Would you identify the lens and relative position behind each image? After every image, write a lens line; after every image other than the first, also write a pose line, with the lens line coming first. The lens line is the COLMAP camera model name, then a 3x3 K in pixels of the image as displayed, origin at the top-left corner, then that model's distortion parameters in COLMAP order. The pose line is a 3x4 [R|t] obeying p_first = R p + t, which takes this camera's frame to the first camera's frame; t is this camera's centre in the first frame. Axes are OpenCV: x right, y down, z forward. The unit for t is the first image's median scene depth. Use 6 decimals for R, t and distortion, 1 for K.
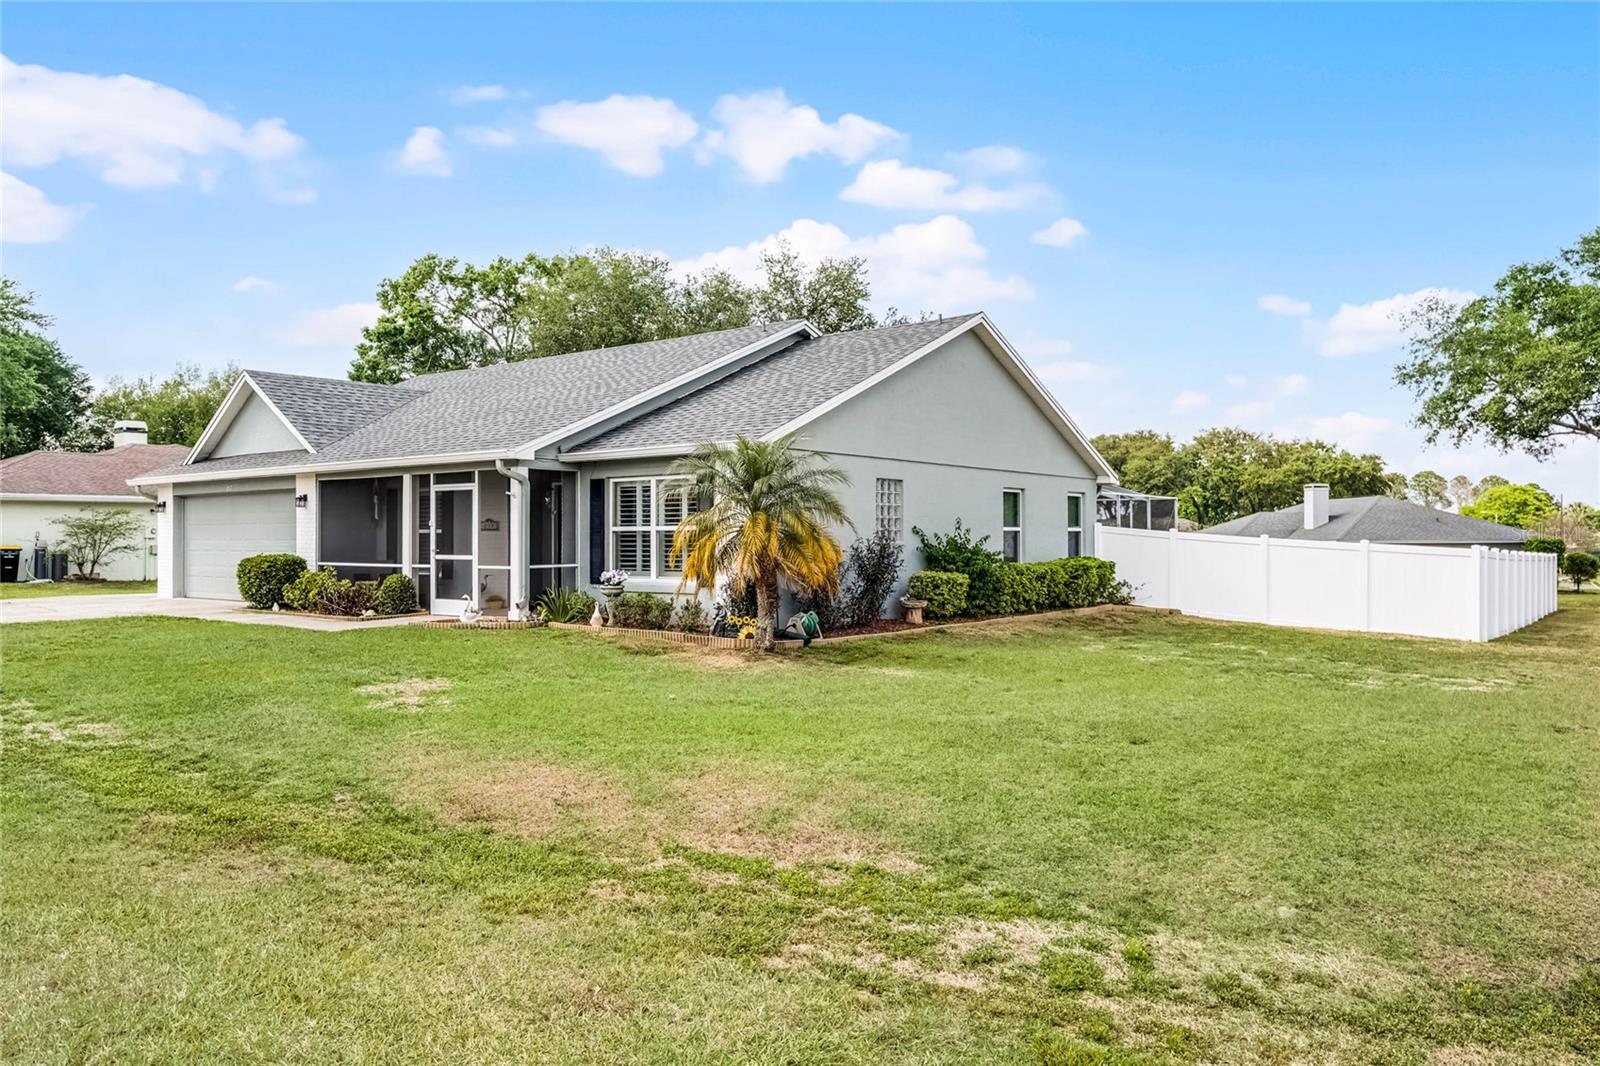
lens RADIAL K [[1005.8, 0, 800.0], [0, 1005.8, 533.0], [0, 0, 1]] dist [0.001504, 0.000248]
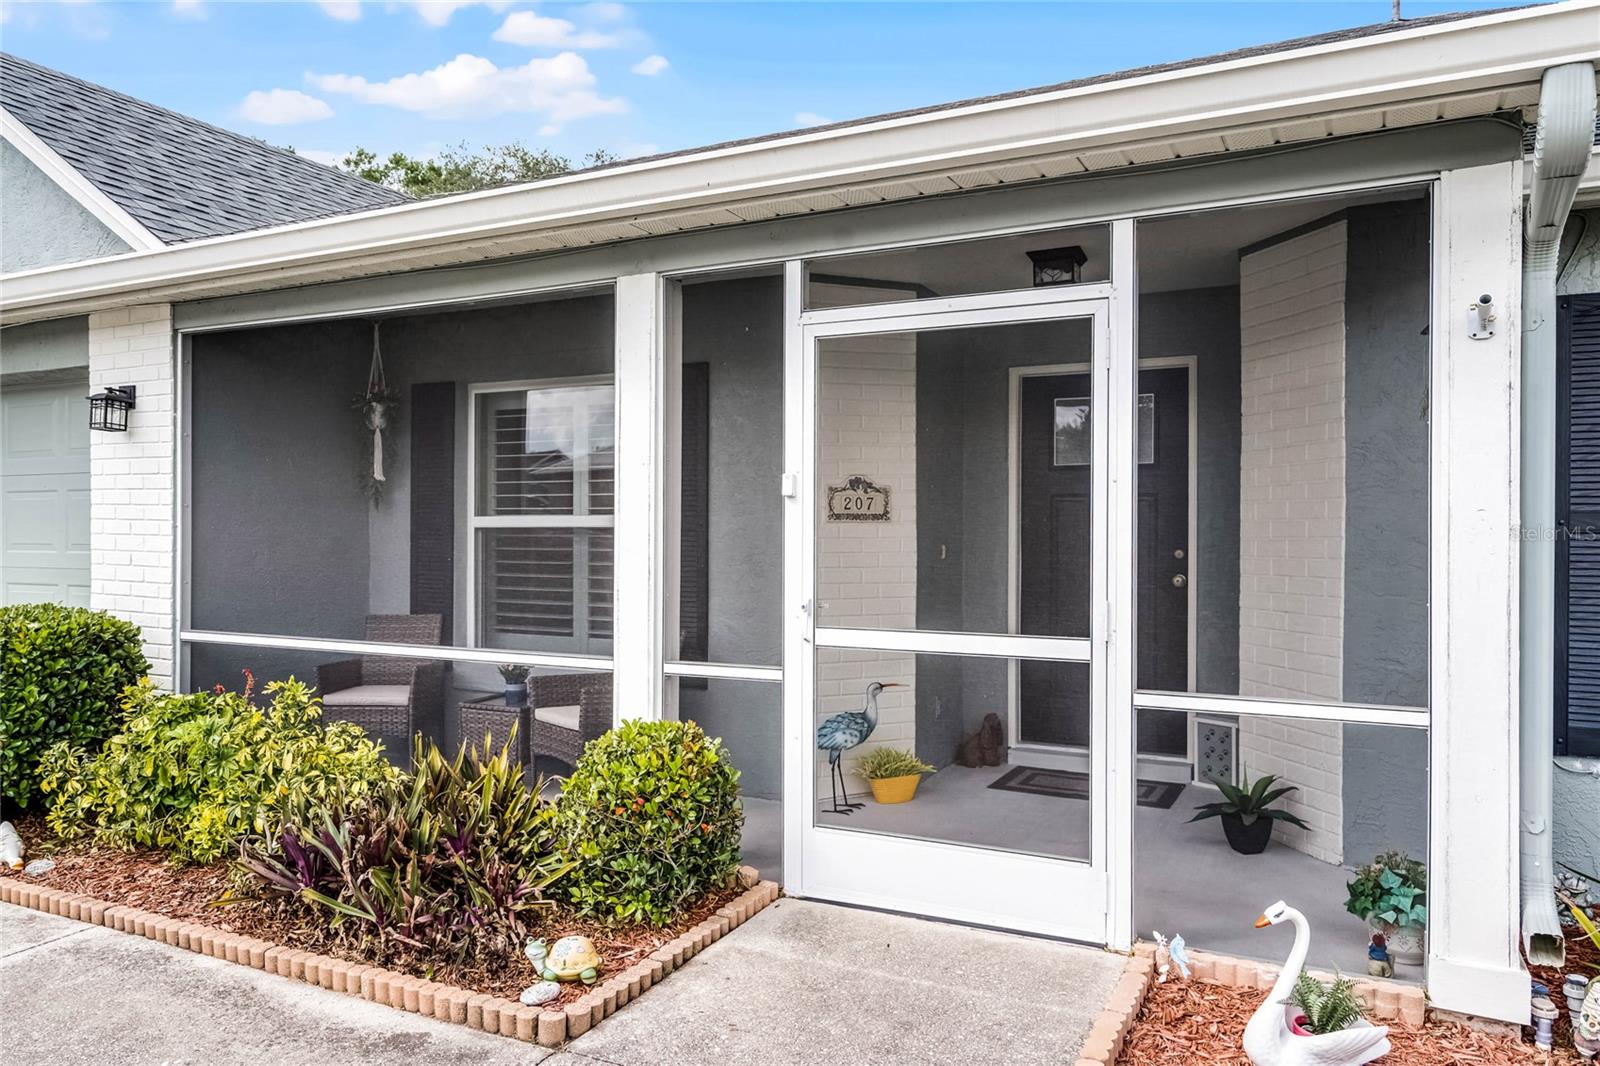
lens RADIAL K [[1005.8, 0, 800.0], [0, 1005.8, 533.0], [0, 0, 1]] dist [0.001504, 0.000248]
pose [[0.983286, 0.005107, 0.181995, -0.375916], [-0.005876, 0.999976, 0.003688, 0.000163], [-0.181972, -0.004696, 0.983292, 0.724586]]
